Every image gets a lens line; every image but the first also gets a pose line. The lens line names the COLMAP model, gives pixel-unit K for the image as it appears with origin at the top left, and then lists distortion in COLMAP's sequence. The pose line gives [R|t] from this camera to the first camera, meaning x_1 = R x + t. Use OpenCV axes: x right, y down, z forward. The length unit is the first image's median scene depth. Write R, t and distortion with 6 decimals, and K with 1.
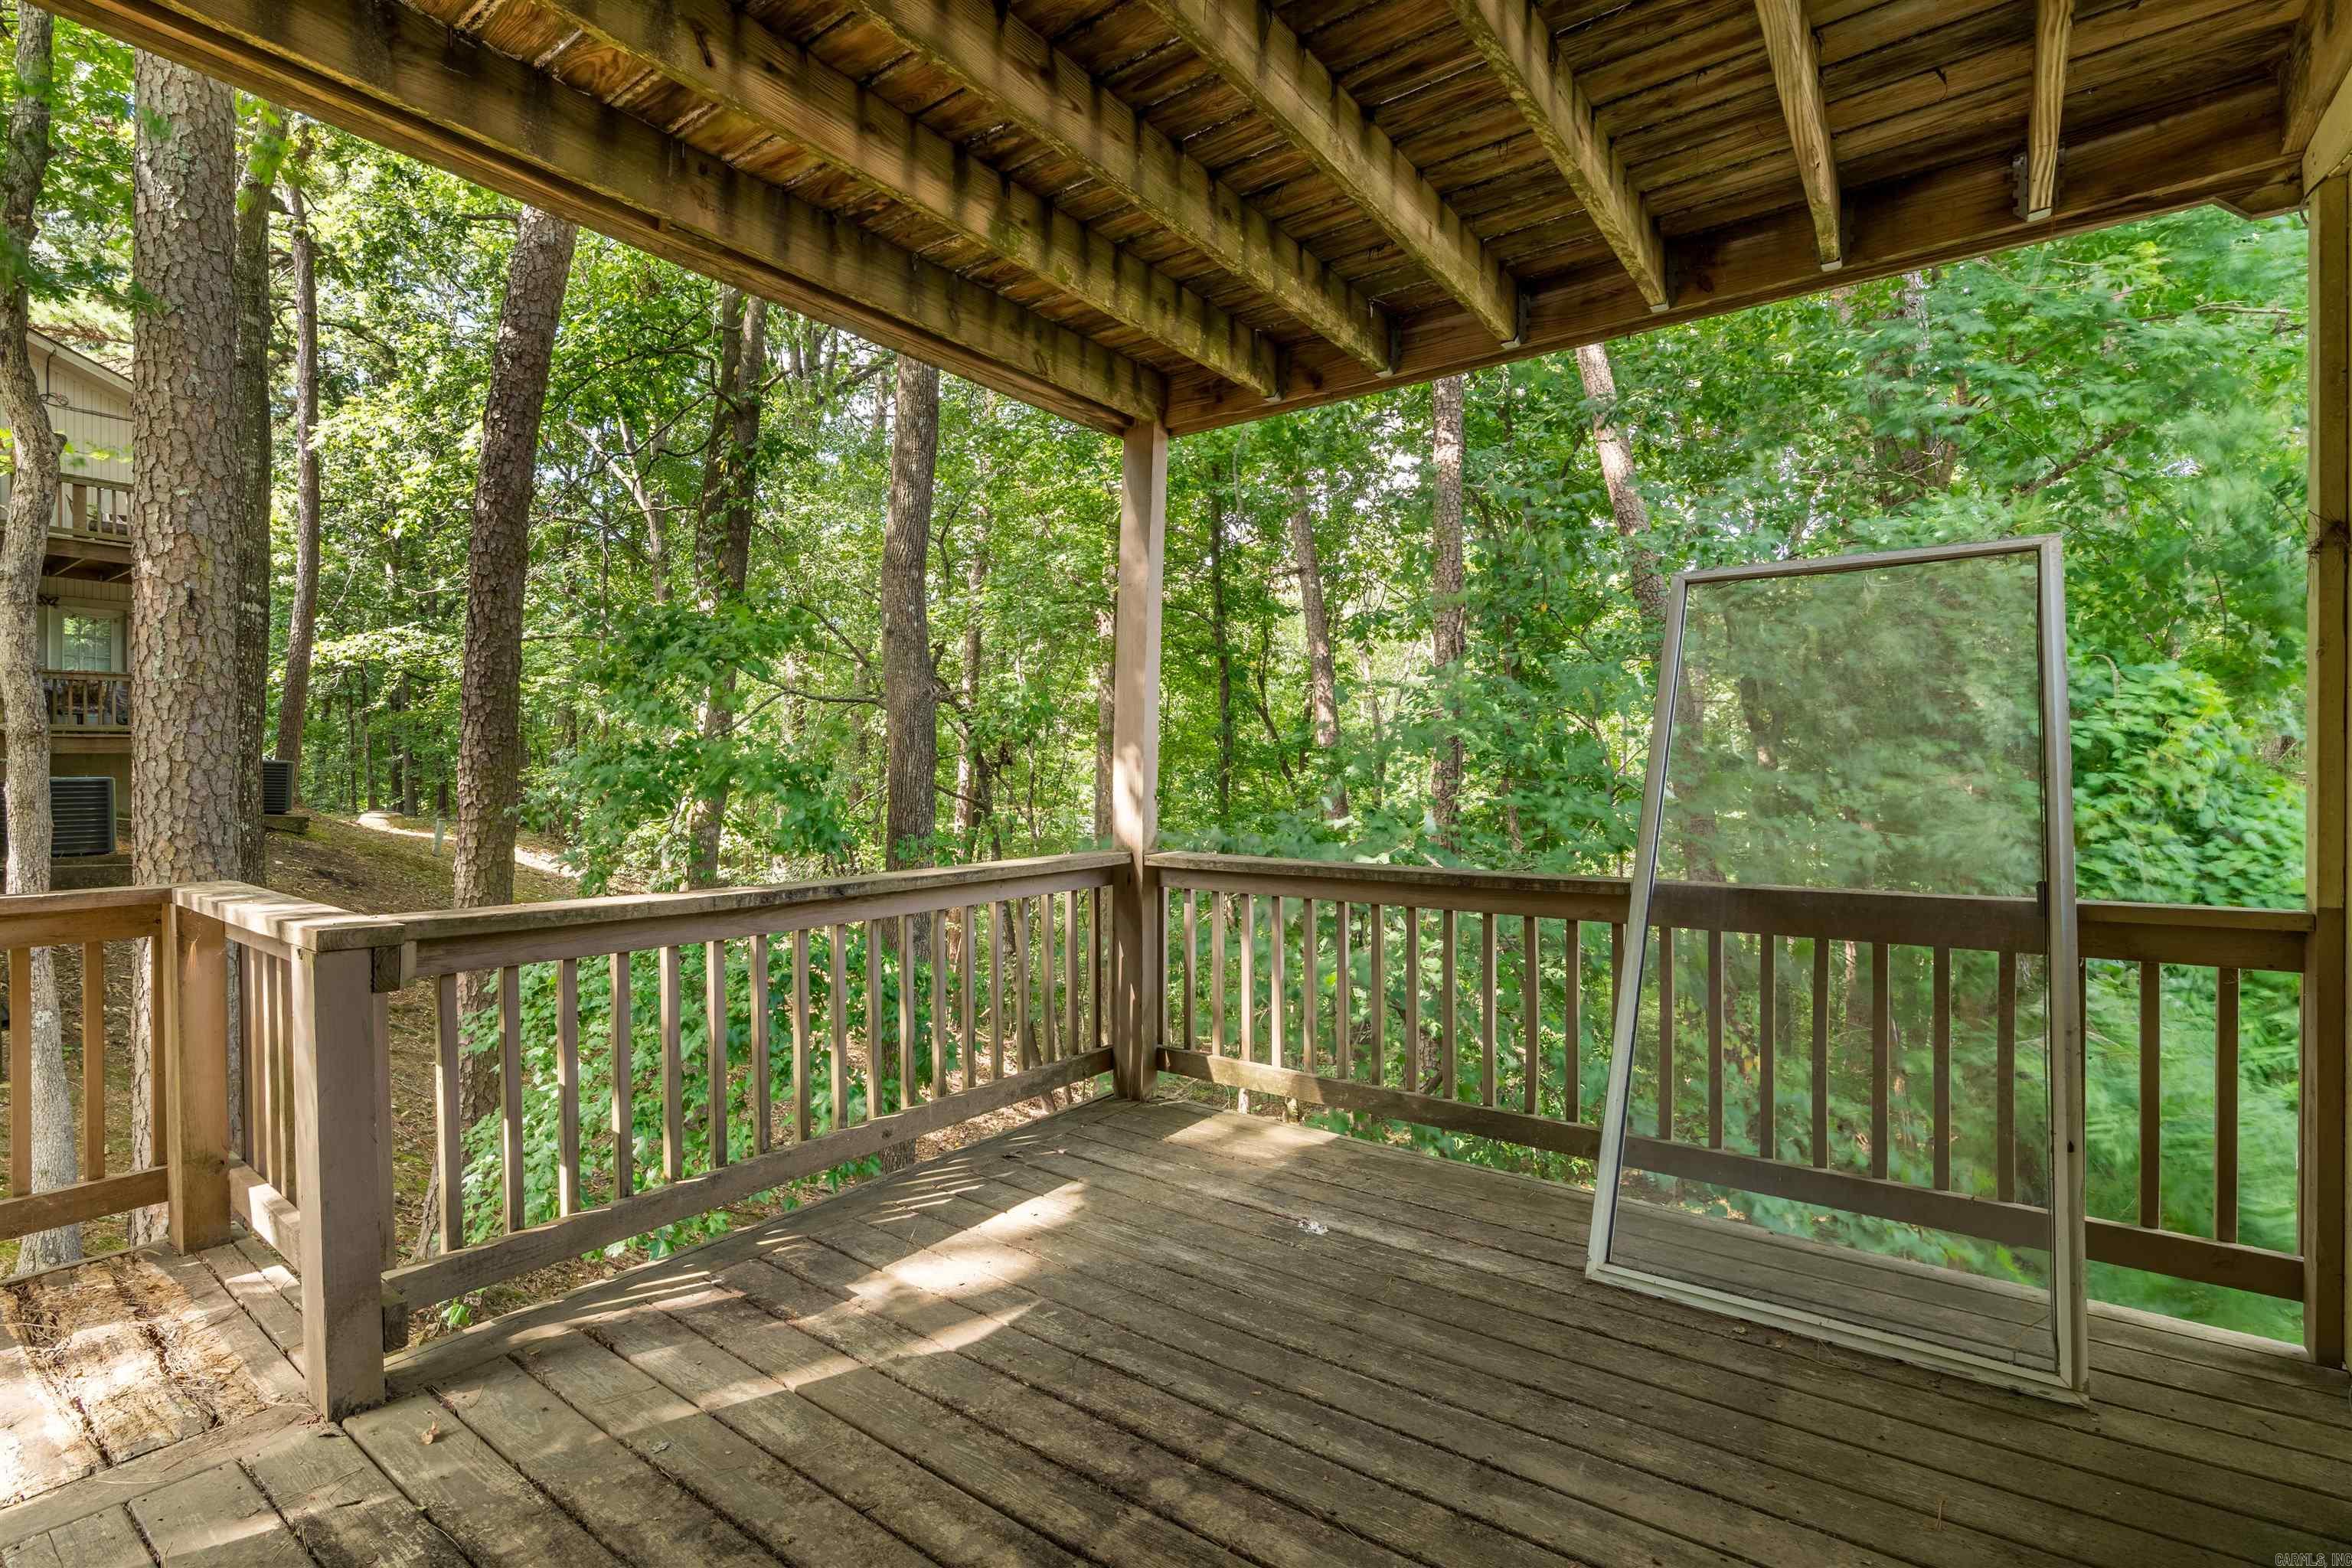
lens RADIAL K [[1087.7, 0, 1165.3], [0, 1087.7, 738.7], [0, 0, 1]] dist [-0.004646, 0.001679]
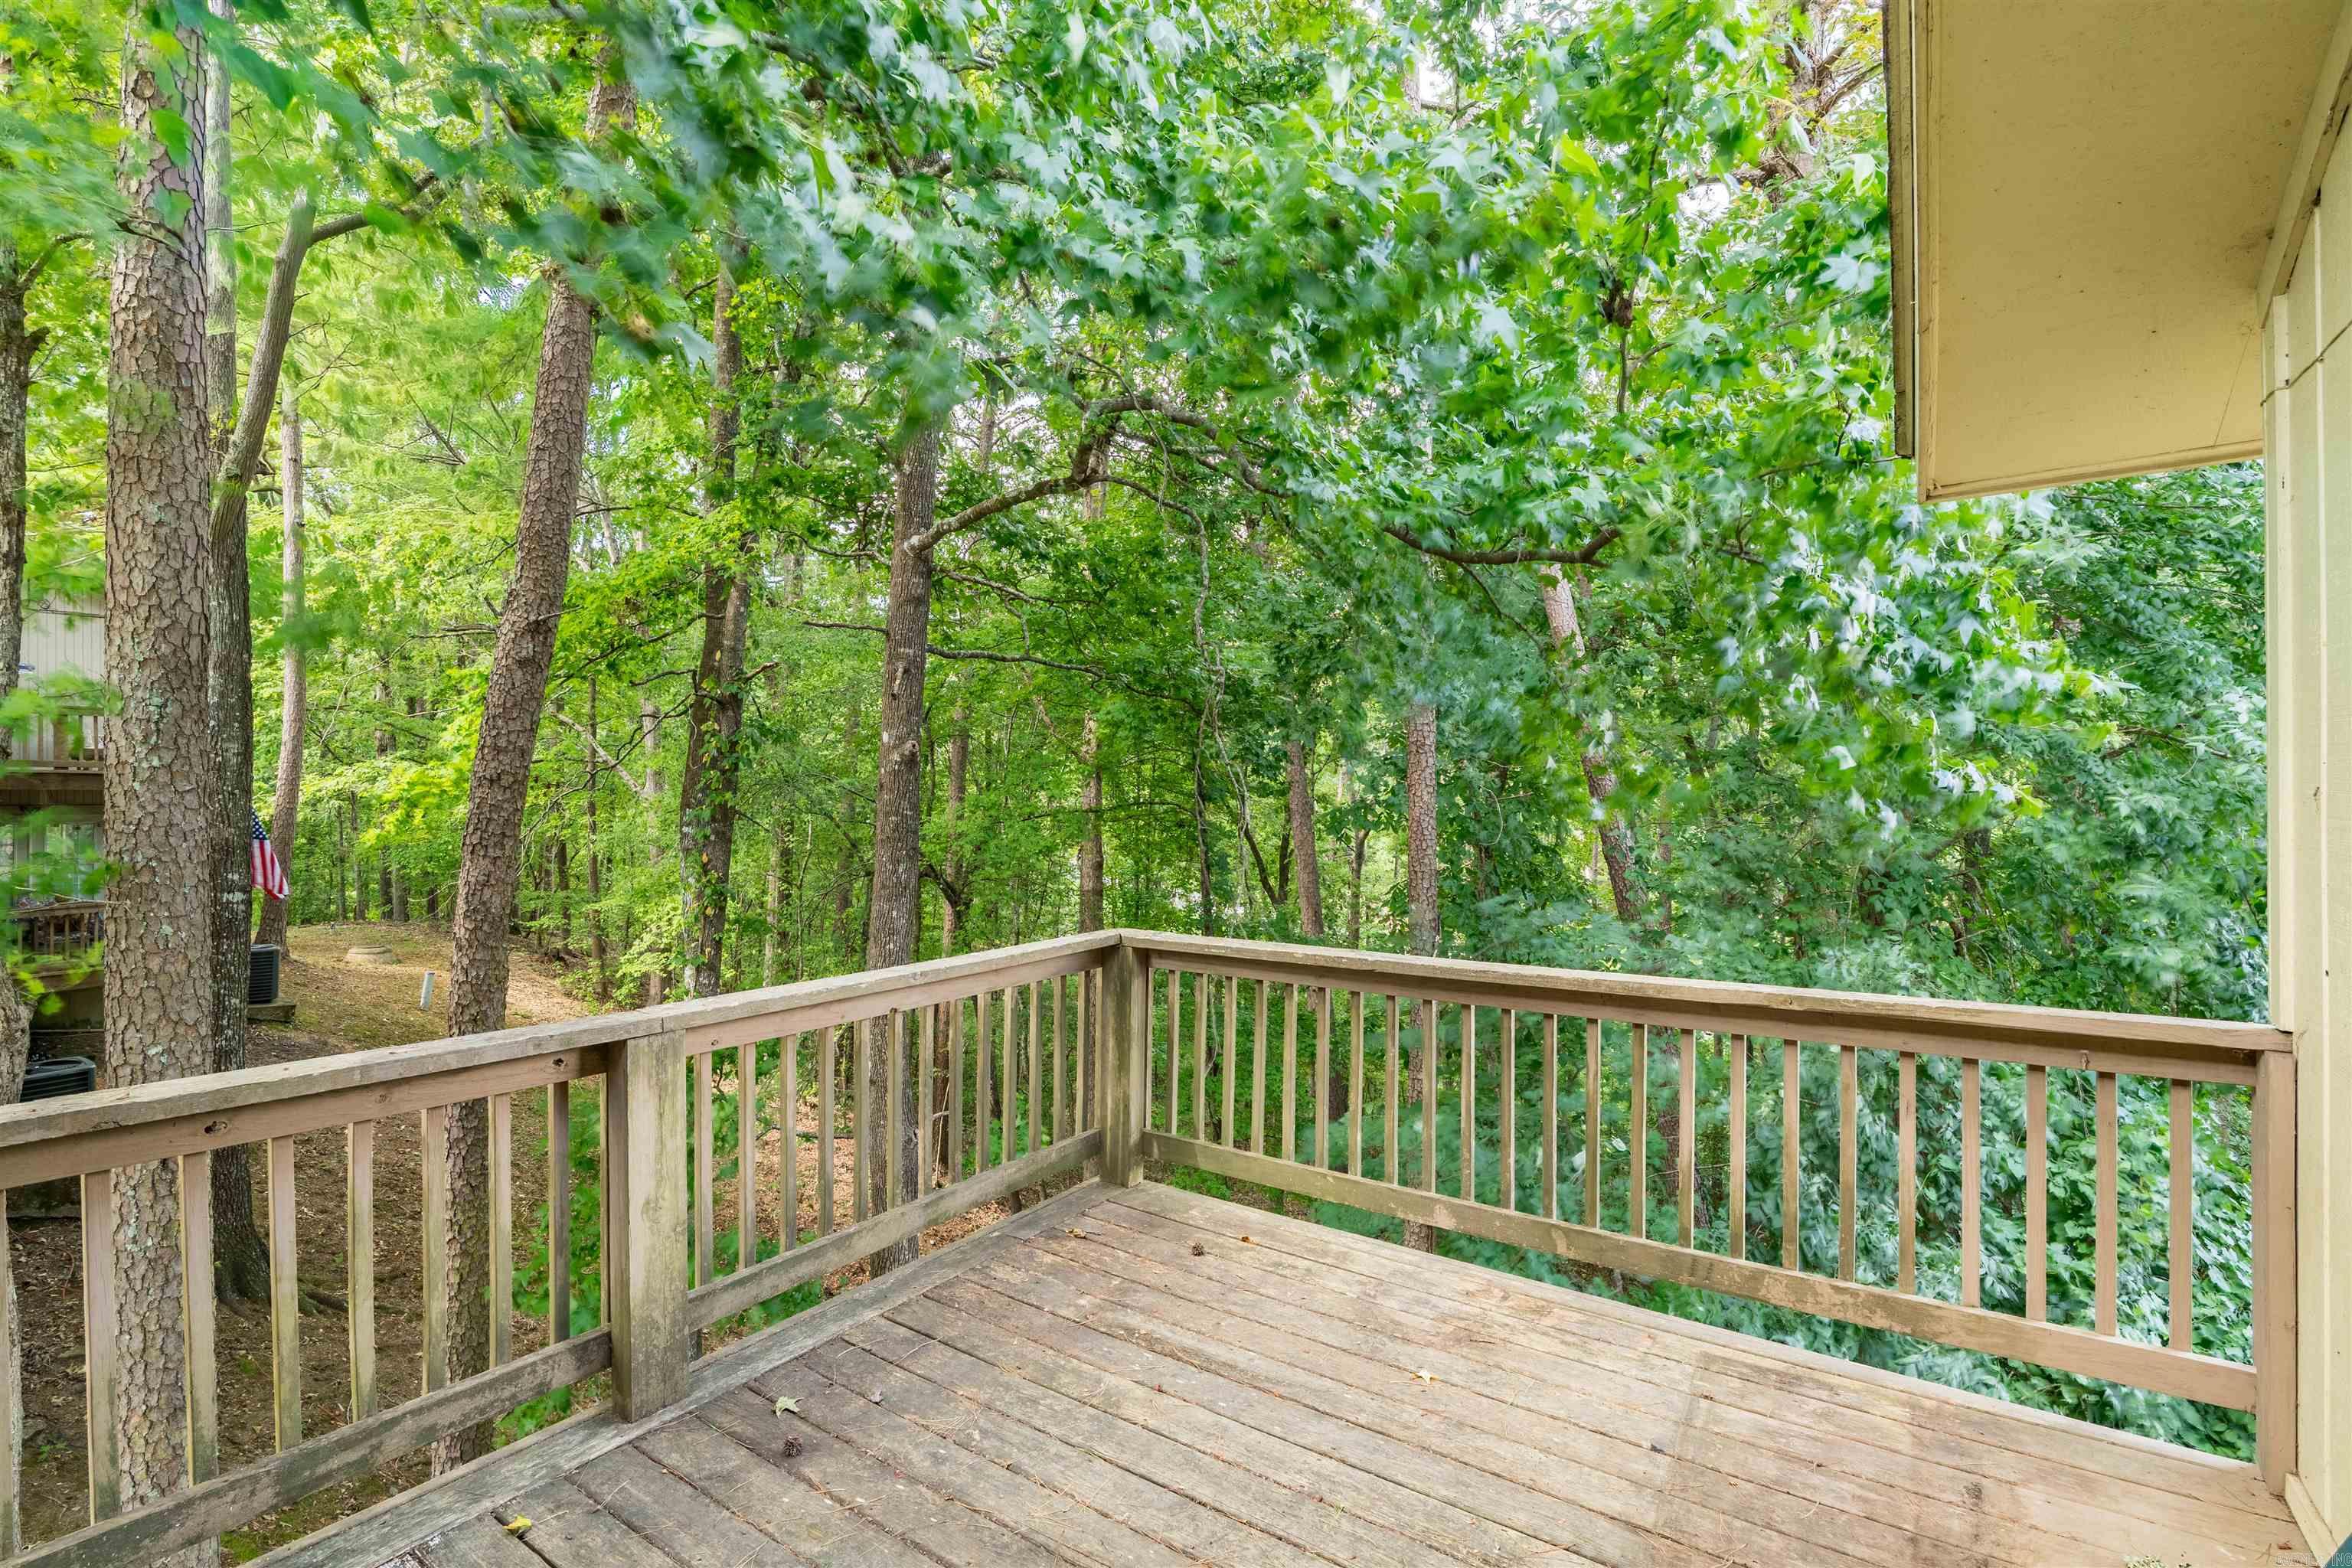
lens RADIAL K [[1087.7, 0, 1171.4], [0, 1087.7, 773.4], [0, 0, 1]] dist [-0.004646, 0.001679]
pose [[0.999923, -0.008951, 0.008645, 0.019148], [0.008987, 0.999951, -0.004076, -0.462814], [-0.008608, 0.004153, 0.999954, -0.003552]]
